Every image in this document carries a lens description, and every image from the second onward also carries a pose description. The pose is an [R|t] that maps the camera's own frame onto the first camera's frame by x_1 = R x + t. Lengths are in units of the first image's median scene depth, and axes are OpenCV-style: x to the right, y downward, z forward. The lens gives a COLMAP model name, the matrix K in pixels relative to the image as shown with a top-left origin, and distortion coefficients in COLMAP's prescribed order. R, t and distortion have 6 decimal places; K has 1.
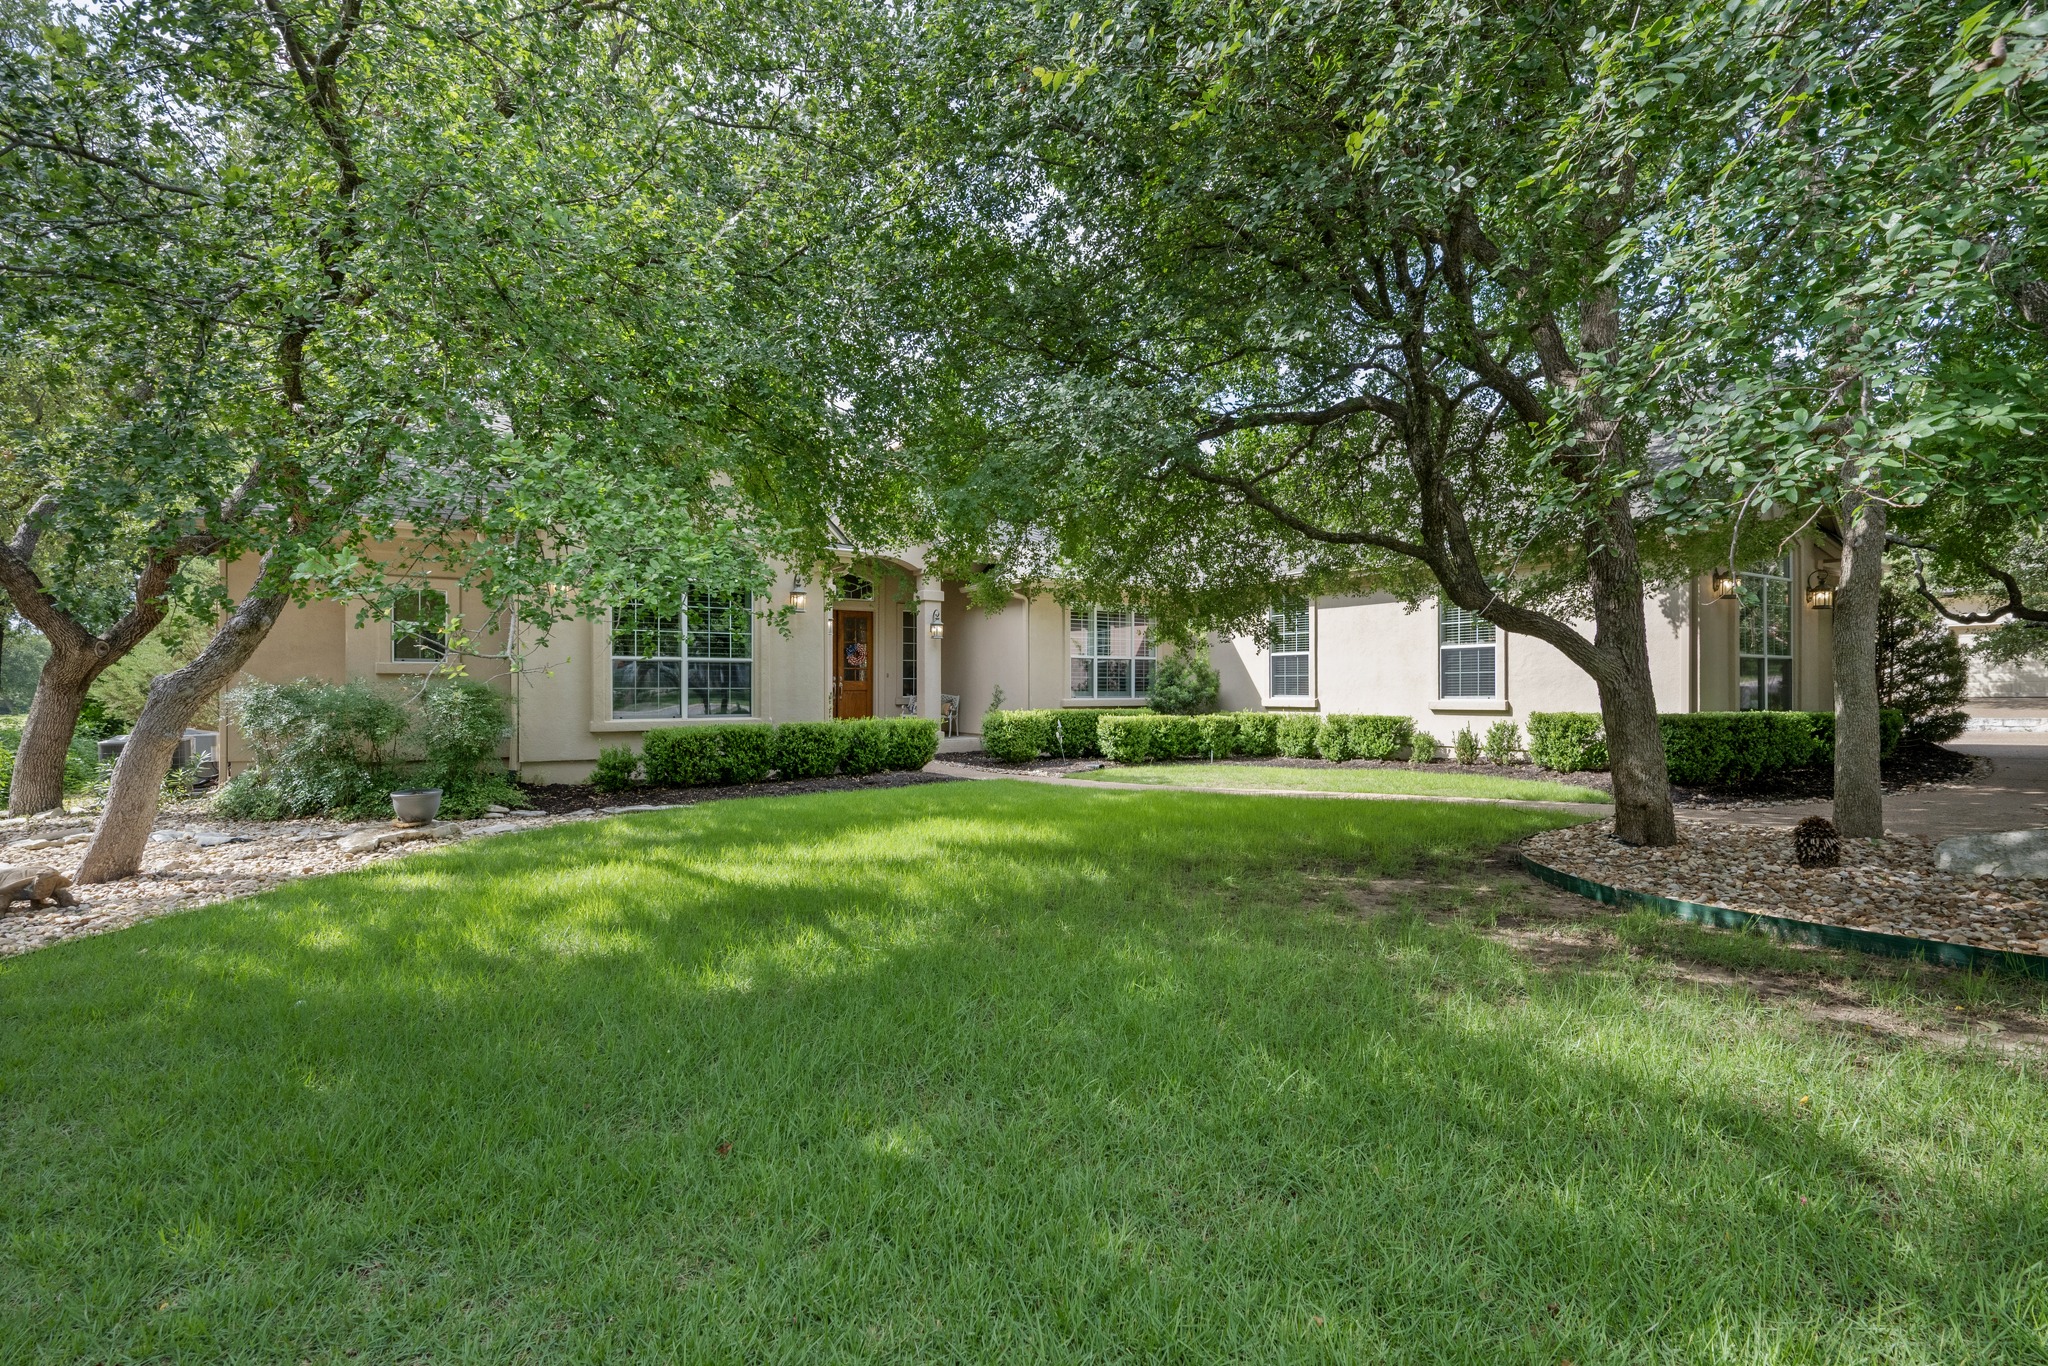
lens RADIAL K [[801.0, 0, 1021.6], [0, 801.0, 686.9], [0, 0, 1]] dist [0.000511, 0.000479]
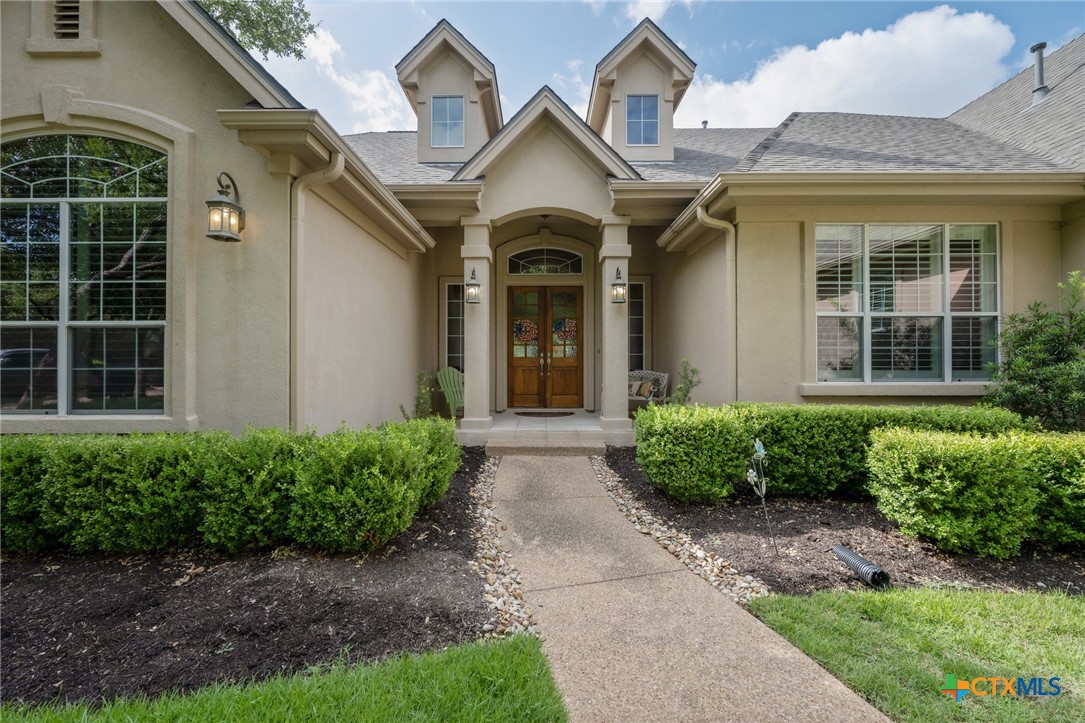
lens RADIAL K [[424.3, 0, 548.8], [0, 424.3, 359.2], [0, 0, 1]] dist [0.000511, 0.000479]
pose [[0.845130, -0.005068, -0.534537, 0.071433], [0.002851, 0.999984, -0.004973, -0.002294], [0.534554, 0.002678, 0.845130, 0.706653]]
